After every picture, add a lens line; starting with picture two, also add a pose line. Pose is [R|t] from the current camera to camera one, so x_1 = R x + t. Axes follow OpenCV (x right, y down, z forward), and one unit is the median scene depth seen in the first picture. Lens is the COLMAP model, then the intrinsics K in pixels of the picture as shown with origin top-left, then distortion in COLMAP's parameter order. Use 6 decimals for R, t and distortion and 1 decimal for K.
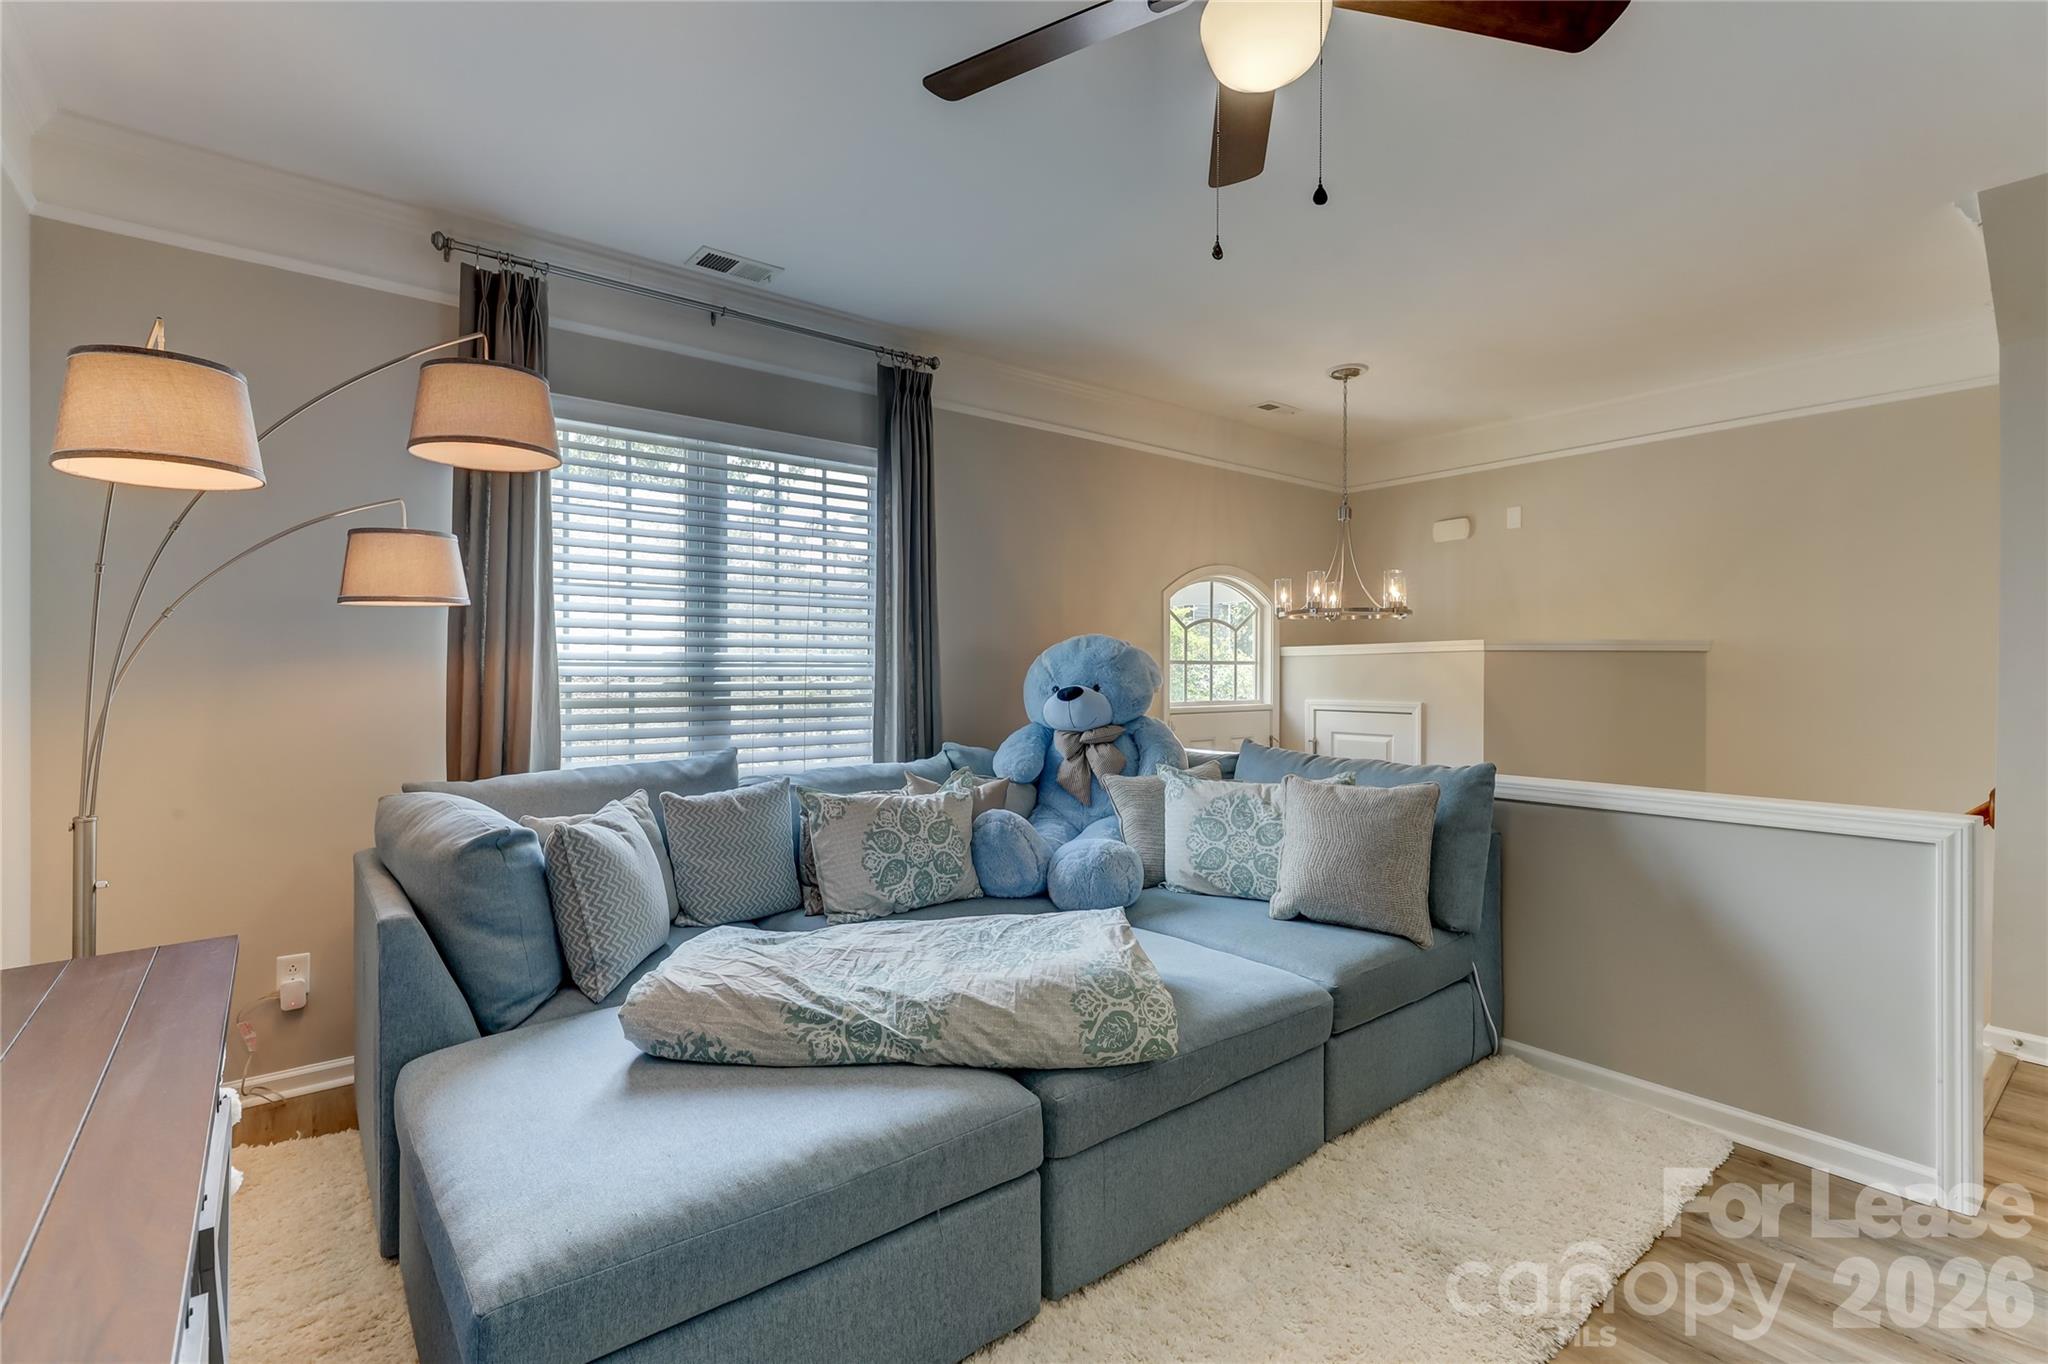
lens RADIAL K [[937.1, 0, 1013.2], [0, 937.1, 673.0], [0, 0, 1]] dist [0.004800, -0.000244]
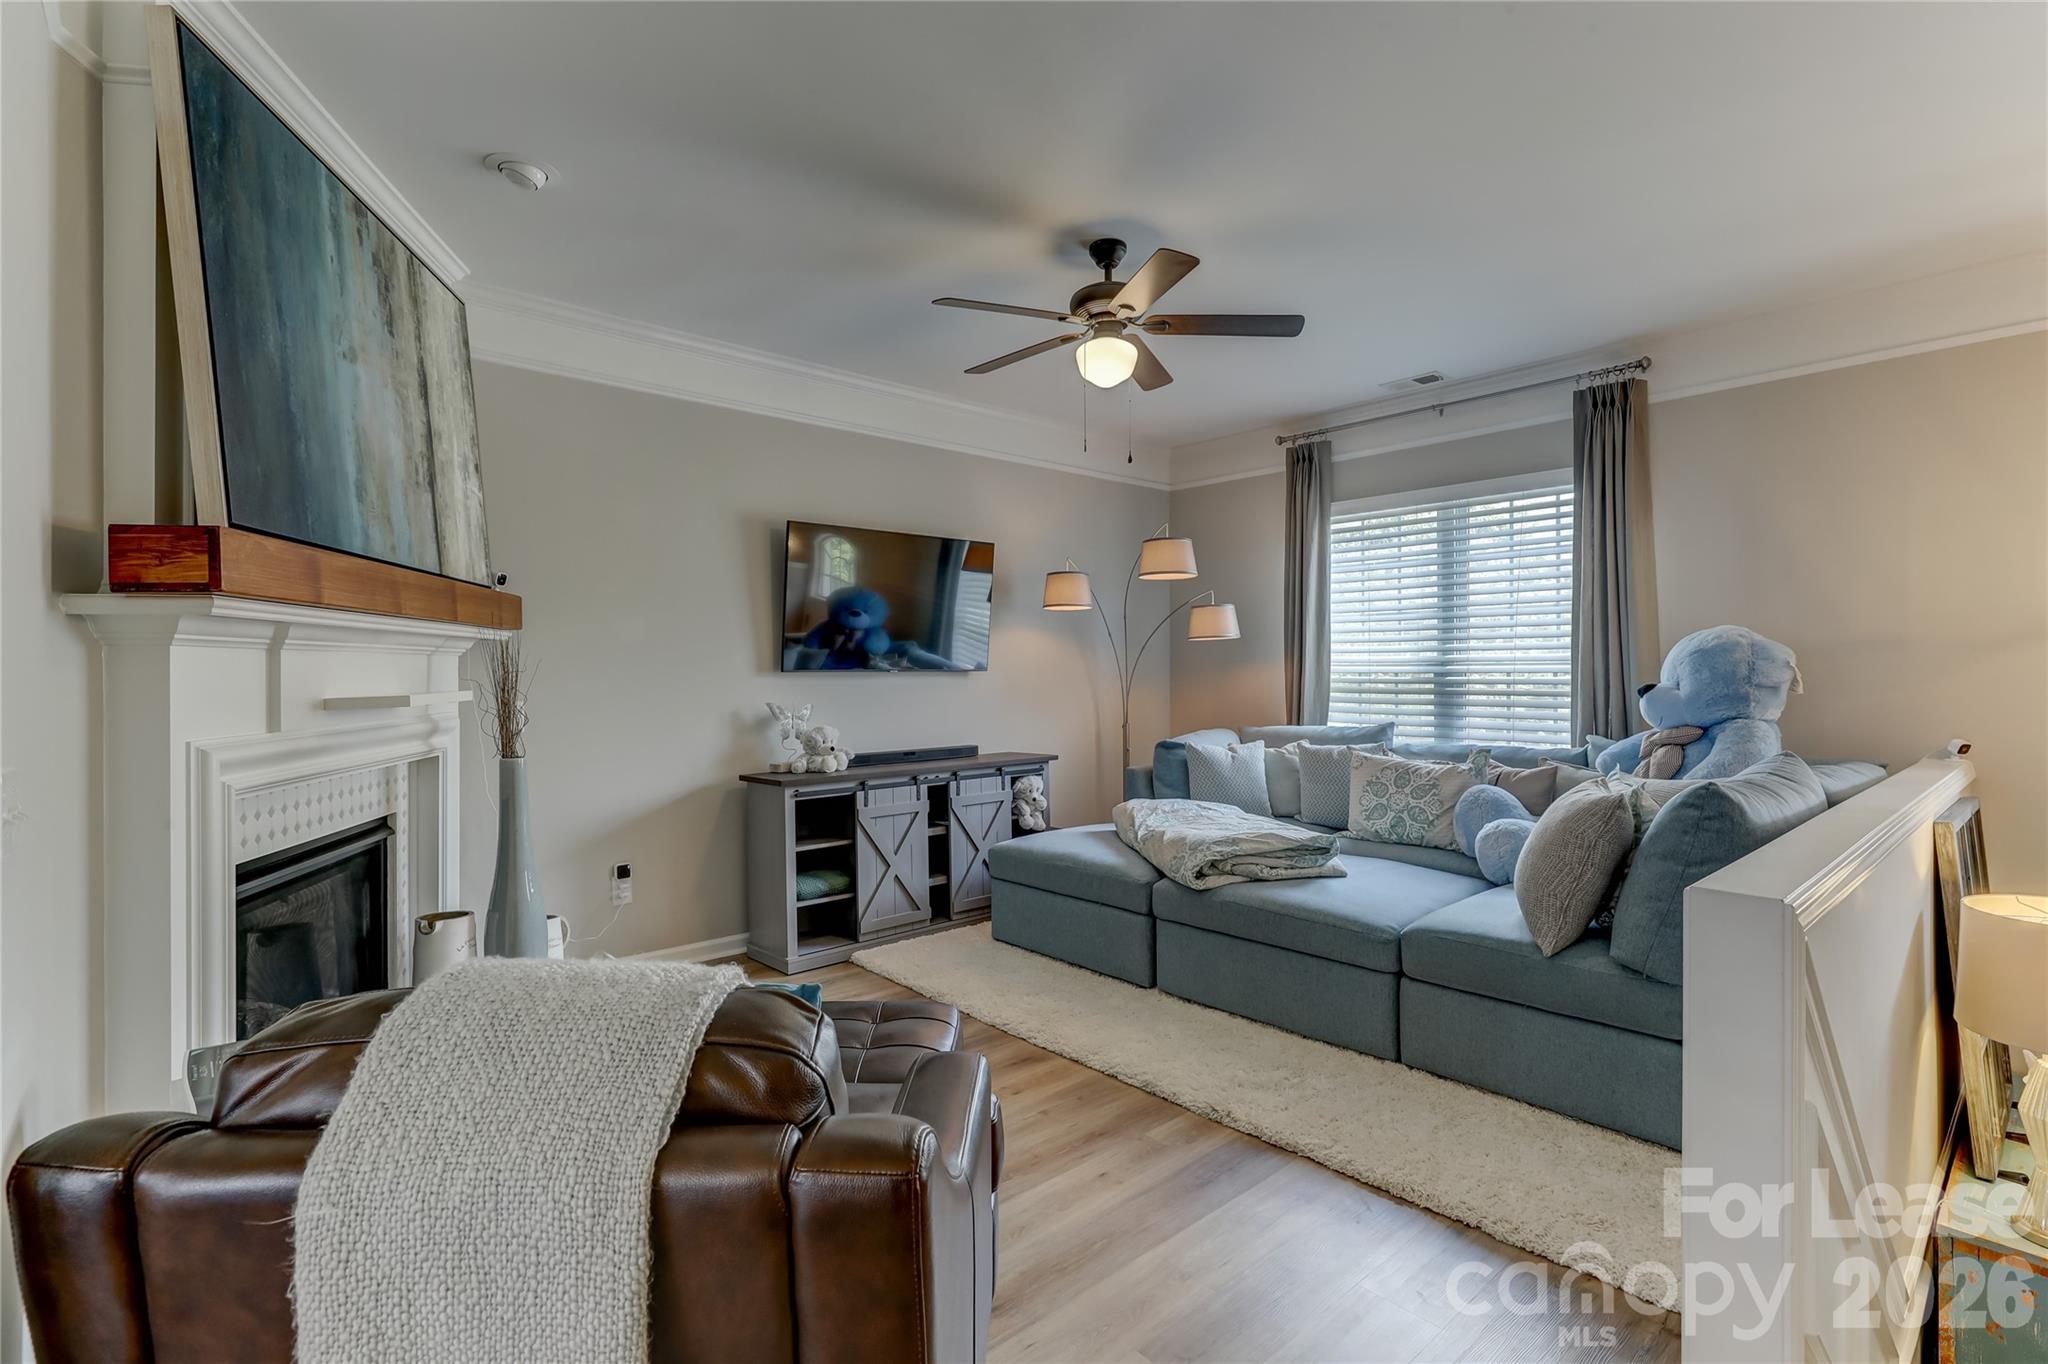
lens RADIAL K [[937.1, 0, 1025.2], [0, 937.1, 677.6], [0, 0, 1]] dist [0.004800, -0.000244]
pose [[0.043510, 0.004062, -0.999045, 1.022355], [0.006260, 0.999971, 0.004338, 0.000065], [0.999033, -0.006443, 0.043483, 0.324200]]
